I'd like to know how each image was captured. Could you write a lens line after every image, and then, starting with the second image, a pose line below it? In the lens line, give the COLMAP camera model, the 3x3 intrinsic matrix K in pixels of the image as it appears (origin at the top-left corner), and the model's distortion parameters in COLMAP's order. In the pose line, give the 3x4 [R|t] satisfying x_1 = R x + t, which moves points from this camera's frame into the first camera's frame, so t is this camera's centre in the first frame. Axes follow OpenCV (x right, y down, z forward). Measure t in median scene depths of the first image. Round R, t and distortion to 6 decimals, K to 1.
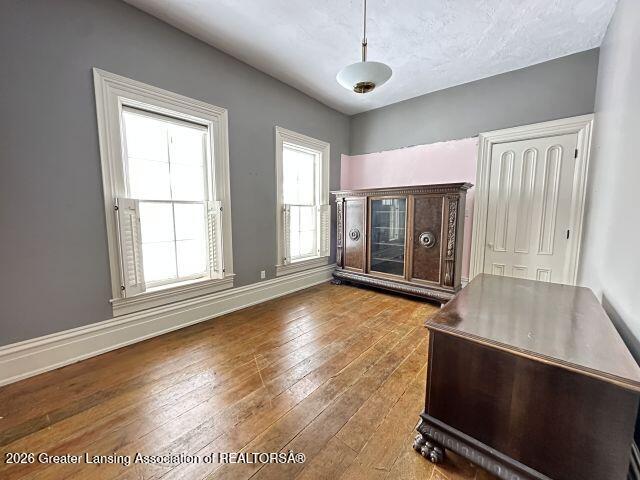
lens RADIAL K [[255.3, 0, 320.0], [0, 255.3, 239.2], [0, 0, 1]] dist [-0.000662, -0.000006]
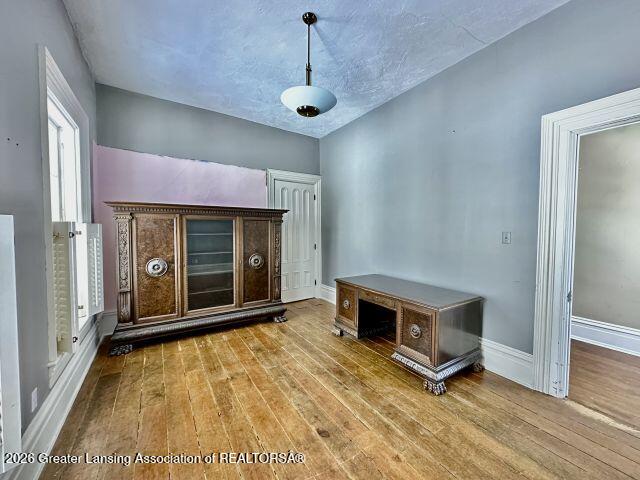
lens RADIAL K [[255.3, 0, 319.7], [0, 255.3, 238.9], [0, 0, 1]] dist [-0.000662, -0.000006]
pose [[0.279319, -0.037687, 0.959459, -0.479587], [0.098894, 0.995045, 0.010295, -0.069746], [-0.955092, 0.092010, 0.281662, 0.453223]]
